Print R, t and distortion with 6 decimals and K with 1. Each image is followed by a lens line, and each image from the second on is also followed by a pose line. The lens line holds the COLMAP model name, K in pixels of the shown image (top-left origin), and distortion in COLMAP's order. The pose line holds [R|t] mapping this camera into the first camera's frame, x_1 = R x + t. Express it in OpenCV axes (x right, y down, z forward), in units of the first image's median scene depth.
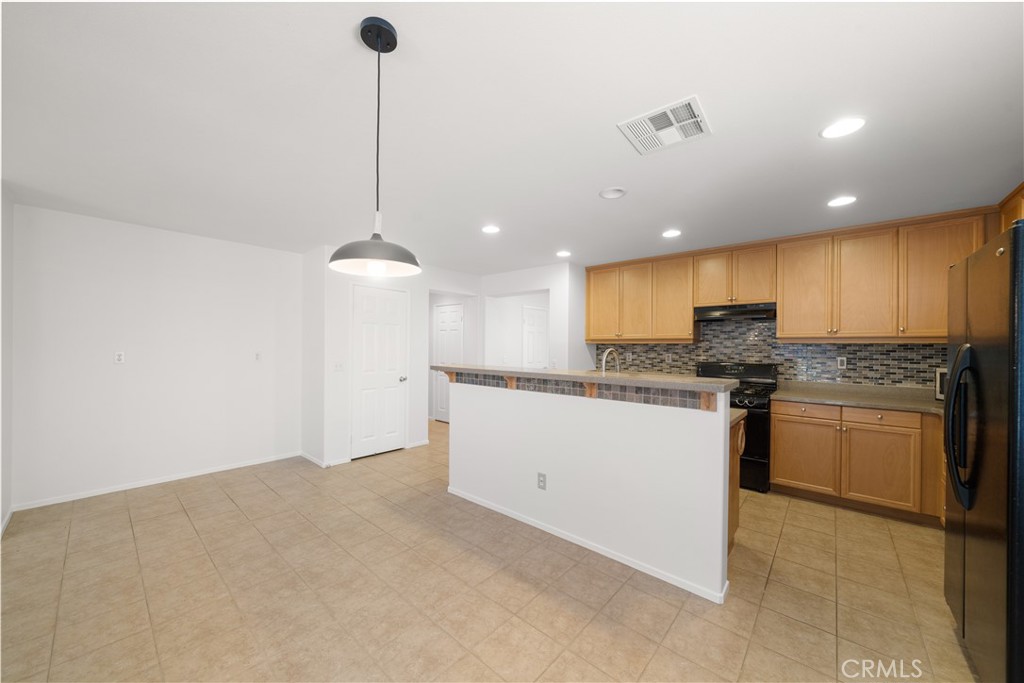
lens RADIAL K [[369.3, 0, 511.8], [0, 369.3, 346.8], [0, 0, 1]] dist [-0.003893, -0.000166]
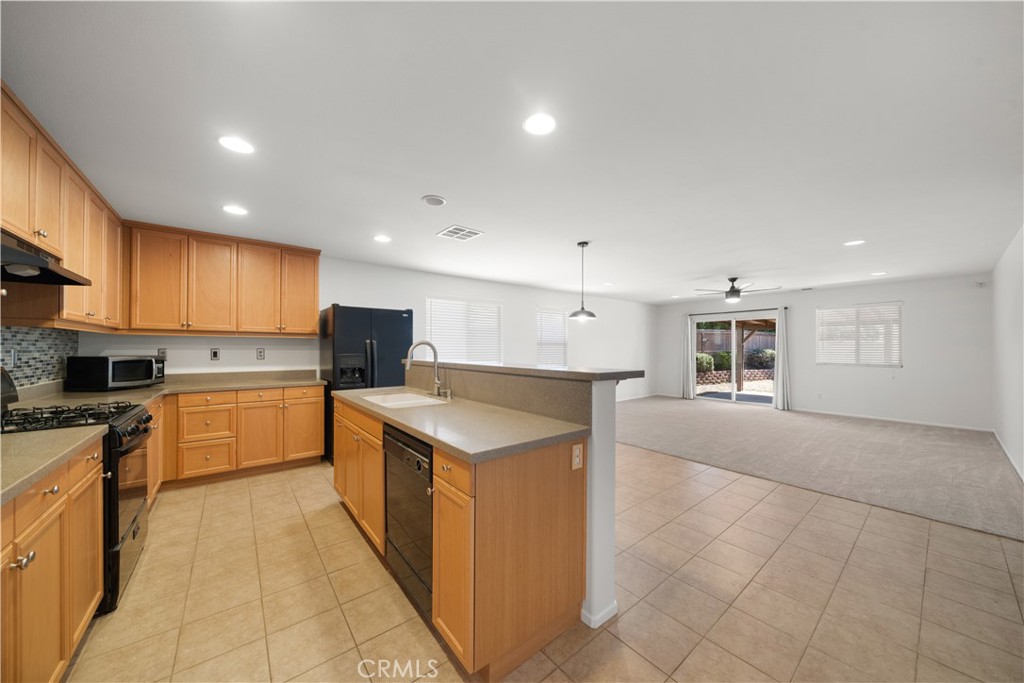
lens RADIAL K [[349.7, 0, 512.8], [0, 349.7, 346.7], [0, 0, 1]] dist [-0.004606, 0.000143]
pose [[-0.985170, -0.009195, 0.171333, -0.109604], [-0.009507, 0.999954, -0.000998, 0.015630], [-0.171316, -0.002612, -0.985213, 1.535051]]
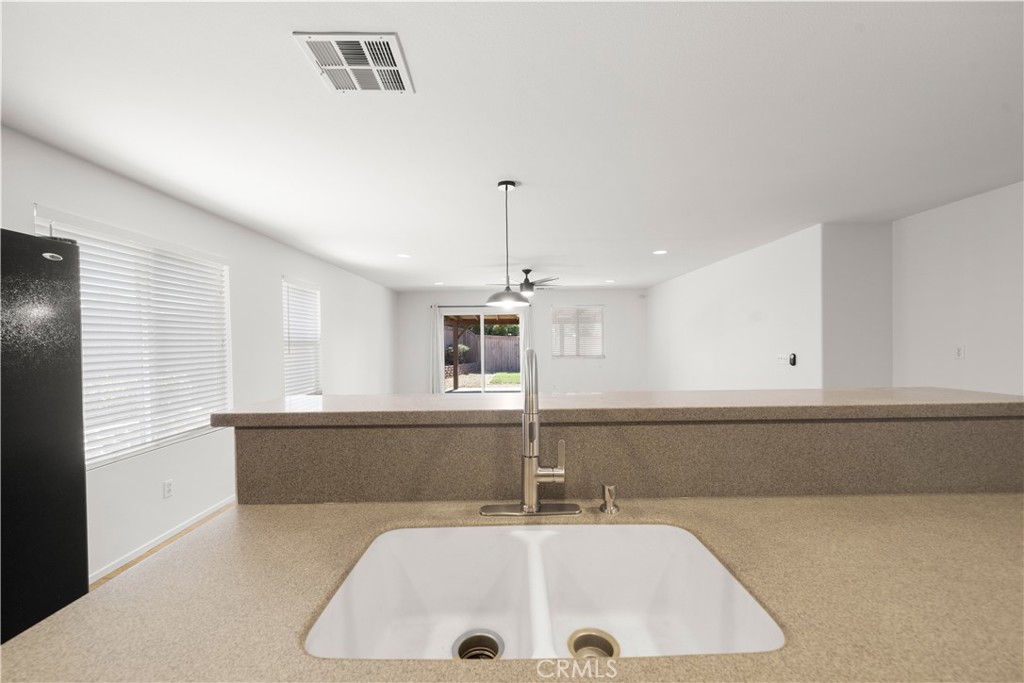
lens RADIAL K [[409.1, 0, 512.4], [0, 409.1, 346.3], [0, 0, 1]] dist [-0.001721, -0.000162]
pose [[-0.748545, 0.010566, -0.663000, 0.409530], [0.006883, 0.999943, 0.008166, -0.000712], [0.663049, 0.001549, -0.748575, 1.007747]]
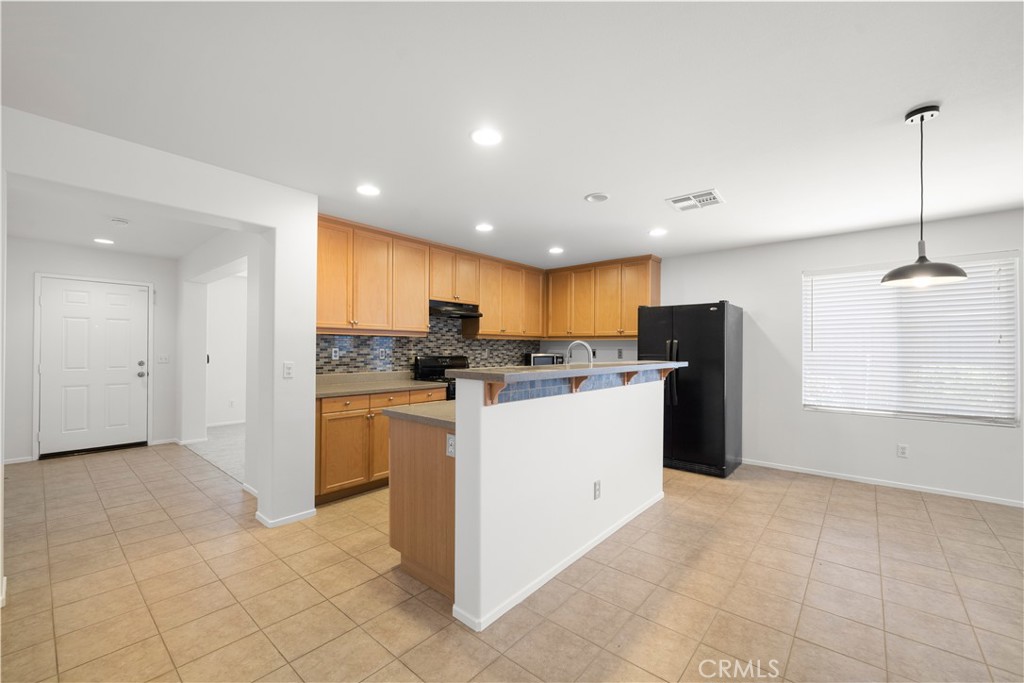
lens RADIAL K [[414.0, 0, 511.2], [0, 414.0, 348.2], [0, 0, 1]] dist [-0.001123, -0.000197]
pose [[-0.013014, -0.007208, 0.999889, -0.724815], [-0.003677, 0.999968, 0.007160, 0.014050], [-0.999909, -0.003583, -0.013041, 0.976243]]
